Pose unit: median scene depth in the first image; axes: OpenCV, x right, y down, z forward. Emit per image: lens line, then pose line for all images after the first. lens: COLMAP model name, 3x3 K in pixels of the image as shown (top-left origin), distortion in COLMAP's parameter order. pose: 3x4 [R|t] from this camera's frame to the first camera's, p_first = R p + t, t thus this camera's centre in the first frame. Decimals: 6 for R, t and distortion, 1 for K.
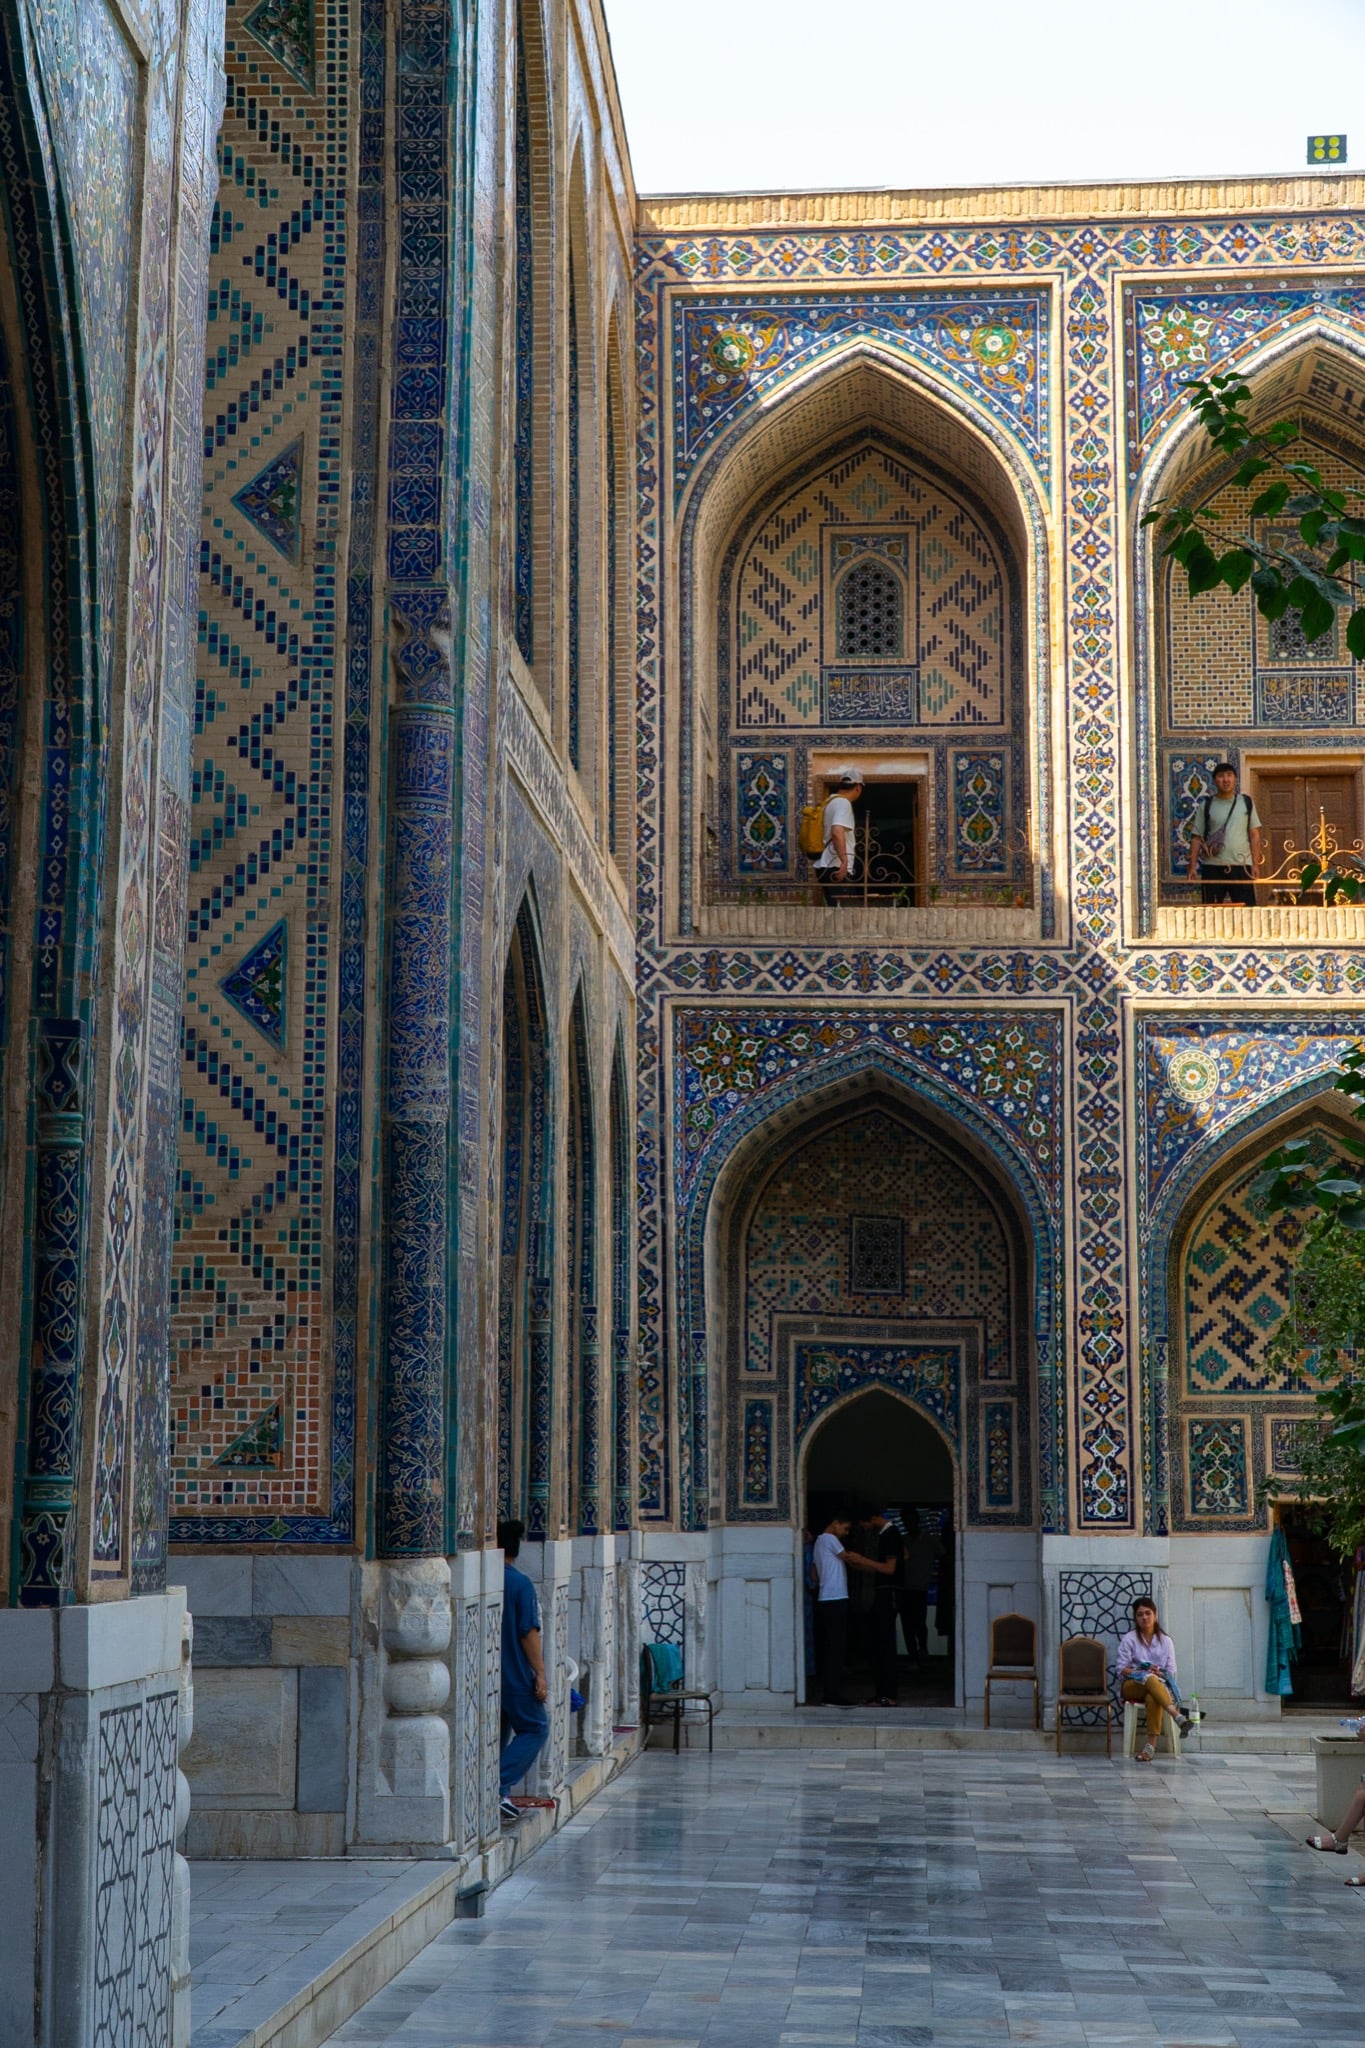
lens RADIAL K [[3375.1, 0, 682.5], [0, 3375.1, 1024.0], [0, 0, 1]] dist [0.086913, -0.217647]
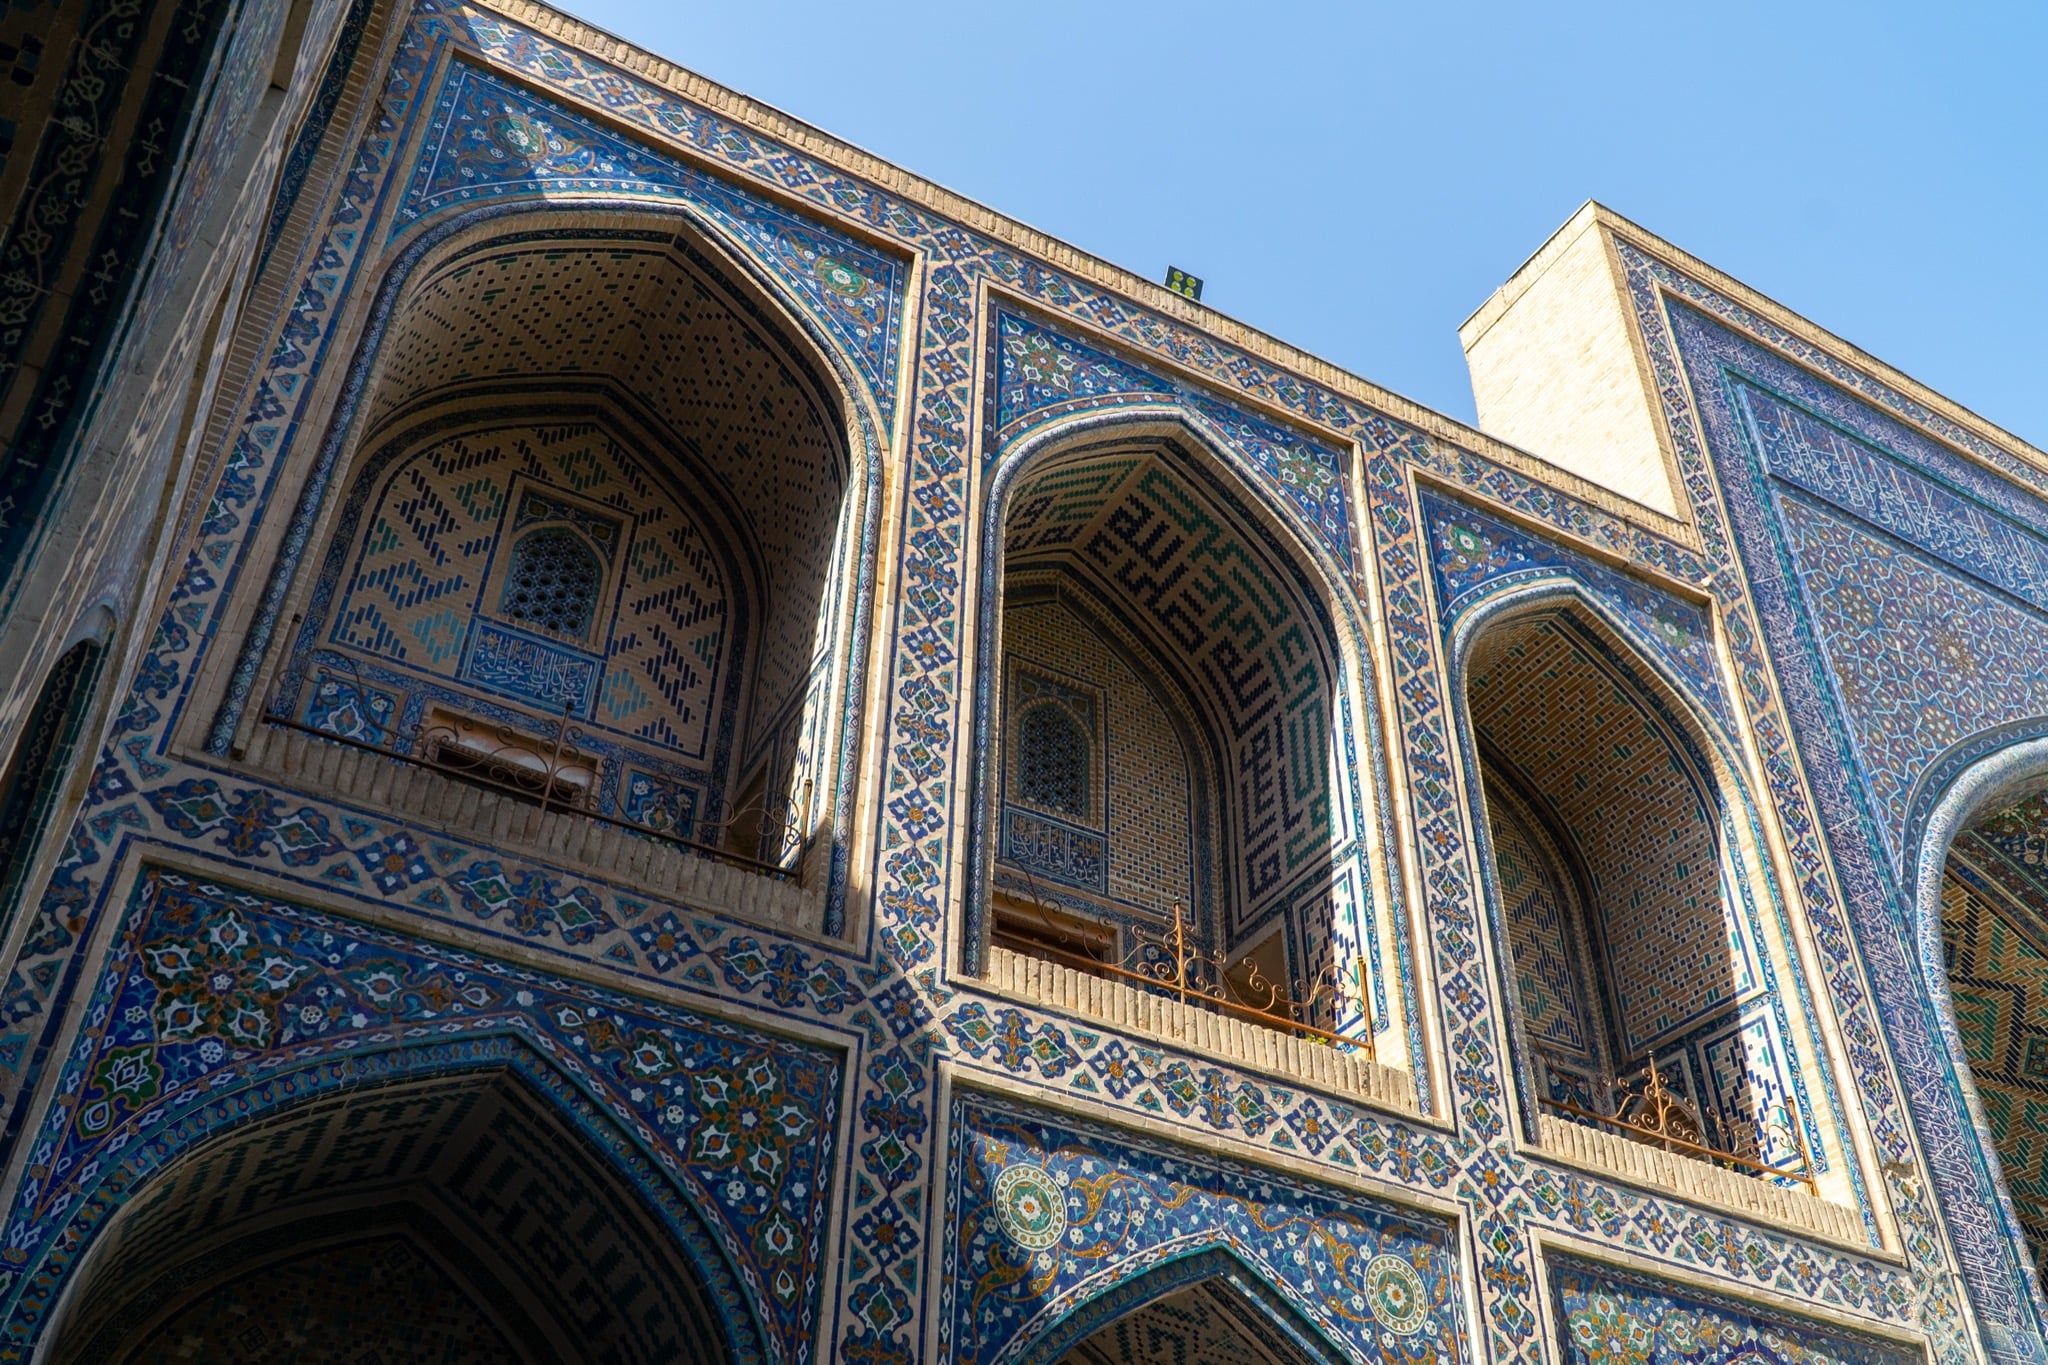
lens RADIAL K [[1759.7, 0, 1017.4], [0, 1759.7, 702.4], [0, 0, 1]] dist [0.044555, -0.044428]
pose [[0.840126, 0.349345, 0.414905, -0.011700], [-0.090877, 0.844804, -0.527301, 0.104373], [-0.534724, 0.405294, 0.741490, 0.728635]]
